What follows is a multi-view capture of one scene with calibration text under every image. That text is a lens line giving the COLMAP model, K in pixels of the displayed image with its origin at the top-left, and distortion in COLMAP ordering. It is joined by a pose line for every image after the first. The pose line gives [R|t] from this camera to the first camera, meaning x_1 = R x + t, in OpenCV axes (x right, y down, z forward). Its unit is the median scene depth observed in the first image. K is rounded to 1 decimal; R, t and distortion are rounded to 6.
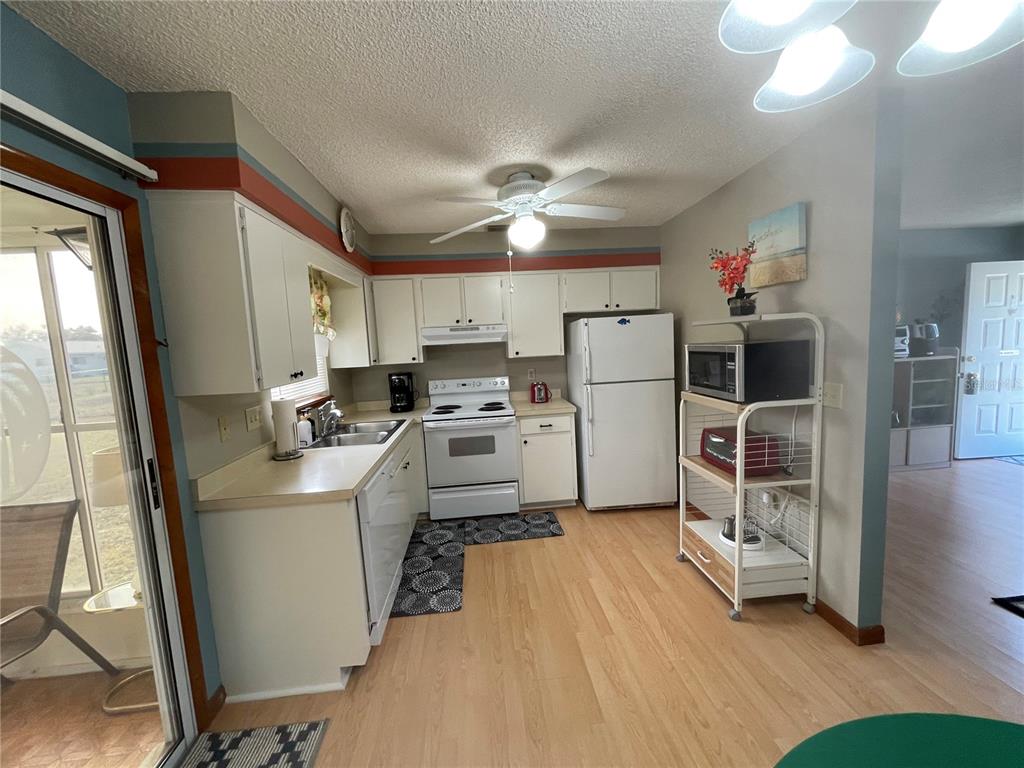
lens RADIAL K [[410.5, 0, 511.7], [0, 410.5, 385.0], [0, 0, 1]] dist [0.000732, -0.000720]
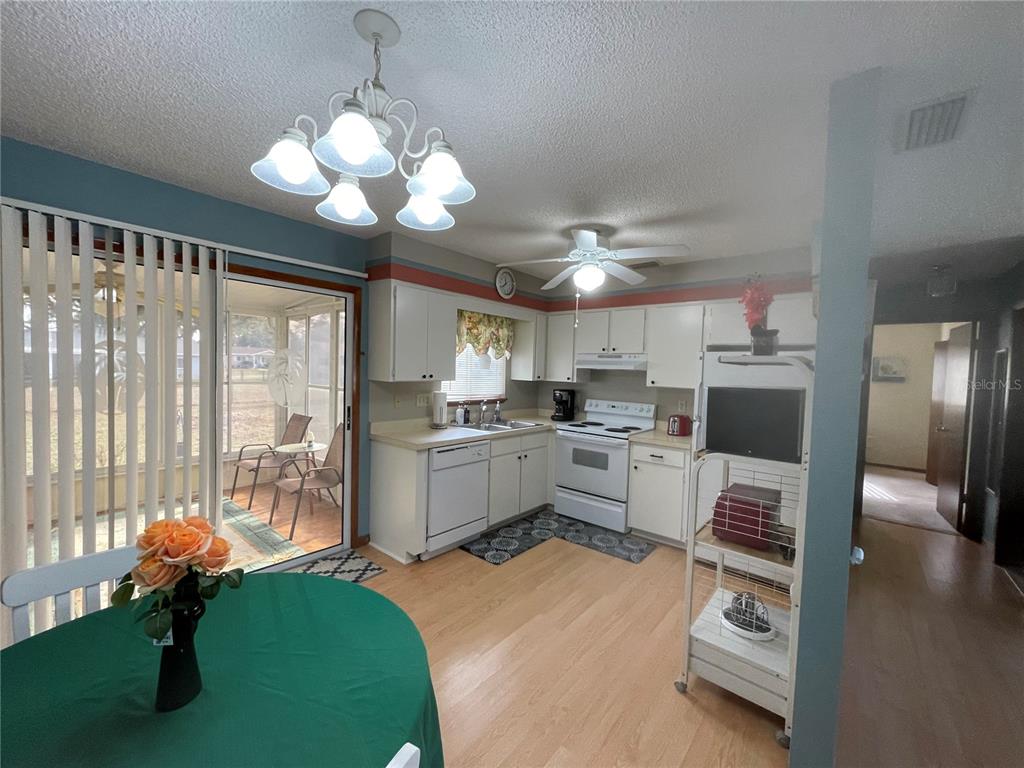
lens RADIAL K [[410.5, 0, 511.0], [0, 410.5, 386.1], [0, 0, 1]] dist [0.000732, -0.000720]
pose [[0.703089, 0.105104, -0.703292, 0.579057], [-0.142979, 0.989713, 0.004972, -0.027154], [0.696580, 0.097060, 0.710884, 0.024236]]
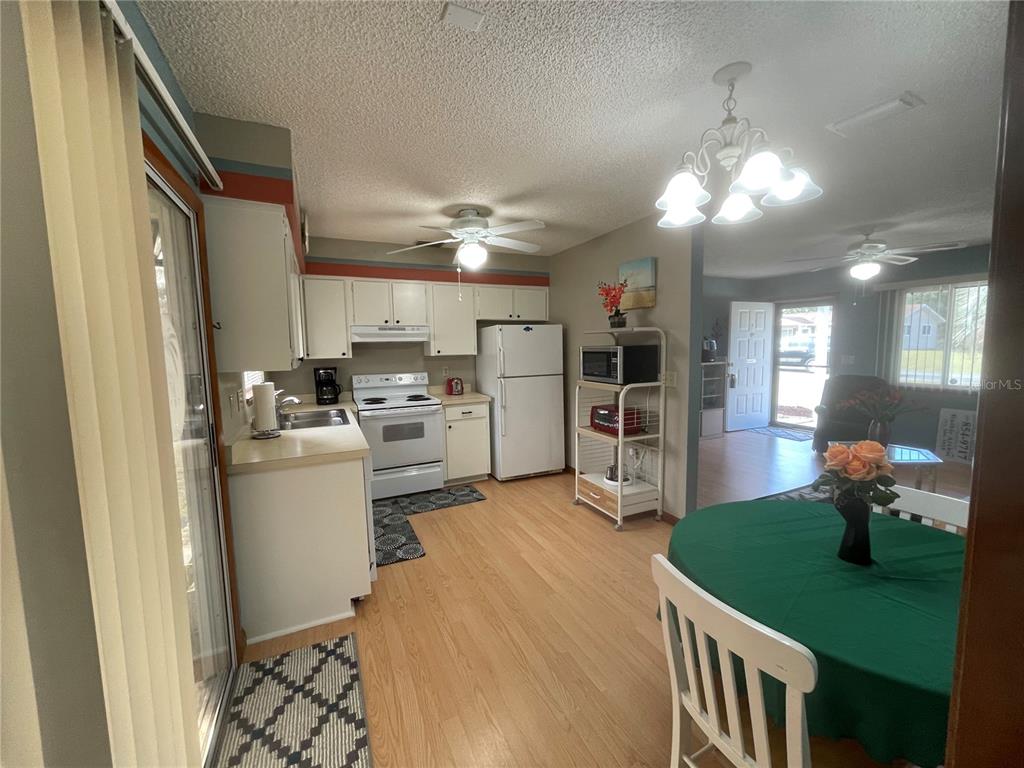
lens RADIAL K [[410.5, 0, 511.2], [0, 410.5, 385.0], [0, 0, 1]] dist [0.000732, -0.000720]
pose [[0.939114, 0.000098, 0.343606, -0.228589], [0.006467, 0.999818, -0.017961, 0.045718], [-0.343545, 0.019090, 0.938942, -0.189517]]
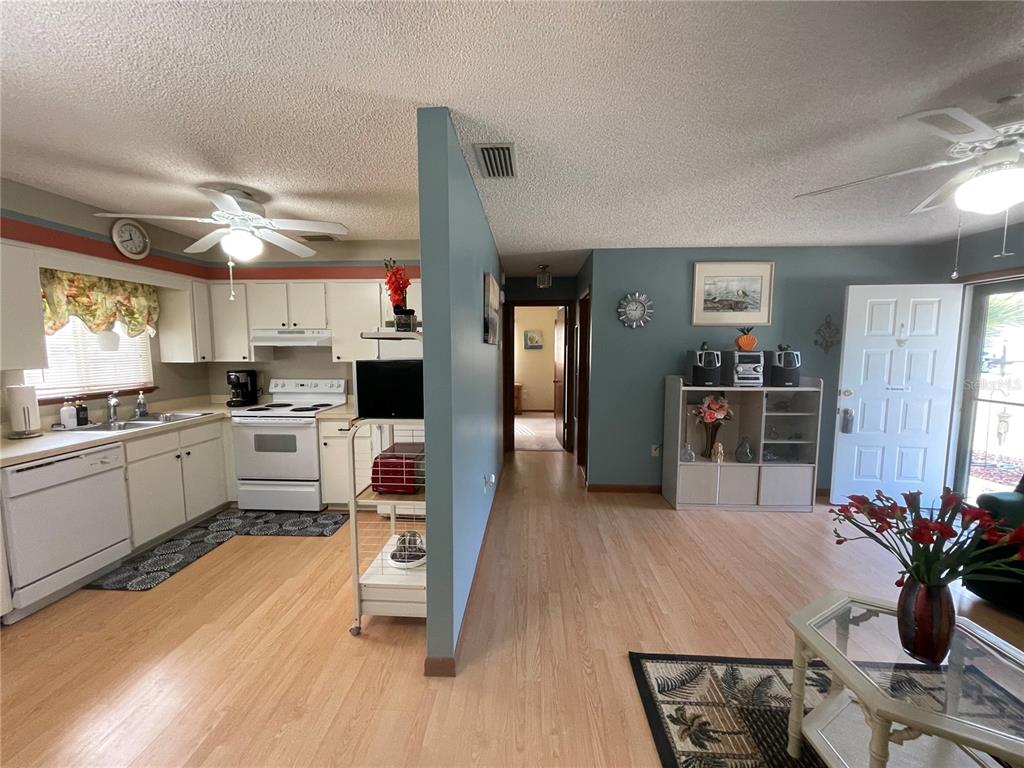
lens RADIAL K [[410.5, 0, 508.2], [0, 410.5, 384.4], [0, 0, 1]] dist [0.000732, -0.000720]
pose [[0.989057, 0.064262, -0.132800, 0.689202], [-0.065804, 0.997806, -0.007253, -0.037104], [0.132042, 0.015913, 0.991116, 0.031665]]
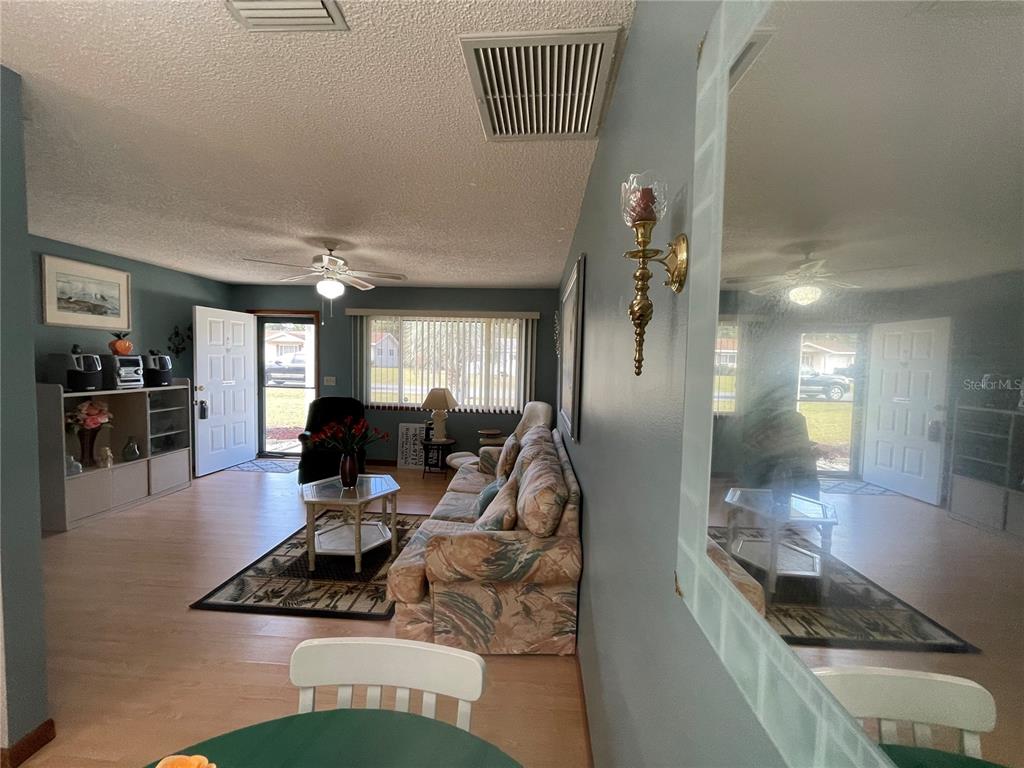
lens RADIAL K [[410.5, 0, 511.2], [0, 410.5, 383.9], [0, 0, 1]] dist [0.000732, -0.000720]
pose [[0.149415, -0.002245, 0.988772, 0.142455], [0.071565, 0.997399, -0.008549, -0.004817], [-0.986181, 0.072039, 0.149187, -0.045584]]
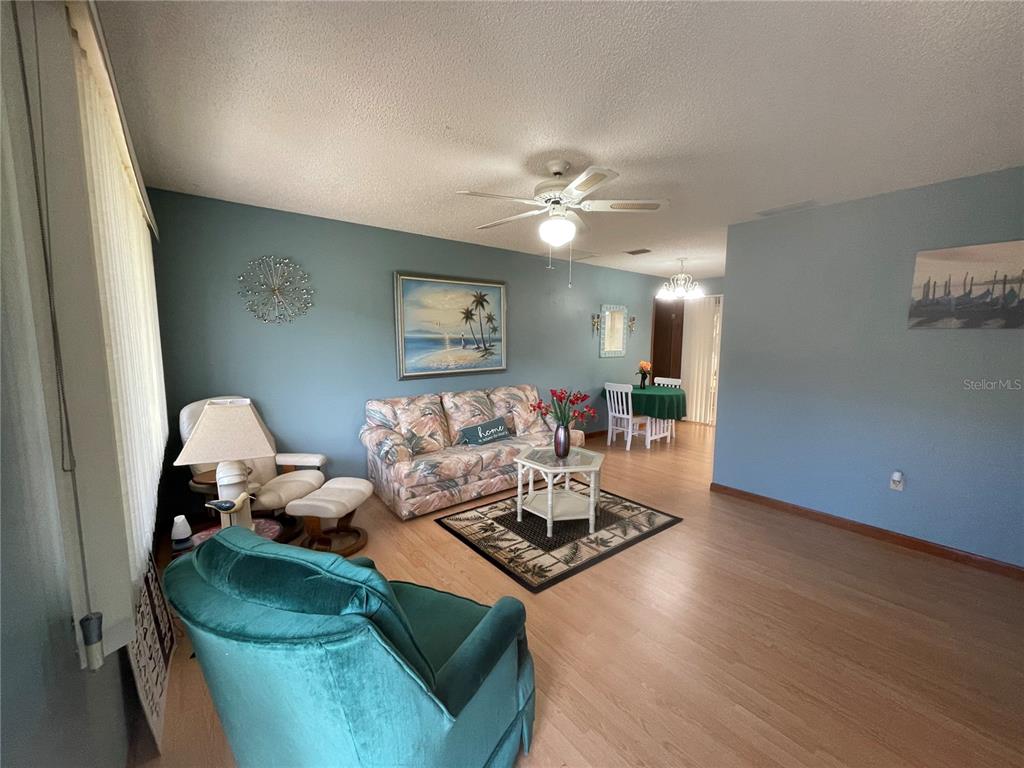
lens RADIAL K [[410.5, 0, 511.2], [0, 410.5, 386.3], [0, 0, 1]] dist [0.000732, -0.000720]
pose [[-0.834859, 0.107847, -0.539796, 1.719882], [-0.019071, 0.974364, 0.224166, -0.196707], [0.550134, 0.197441, -0.811400, 1.246002]]
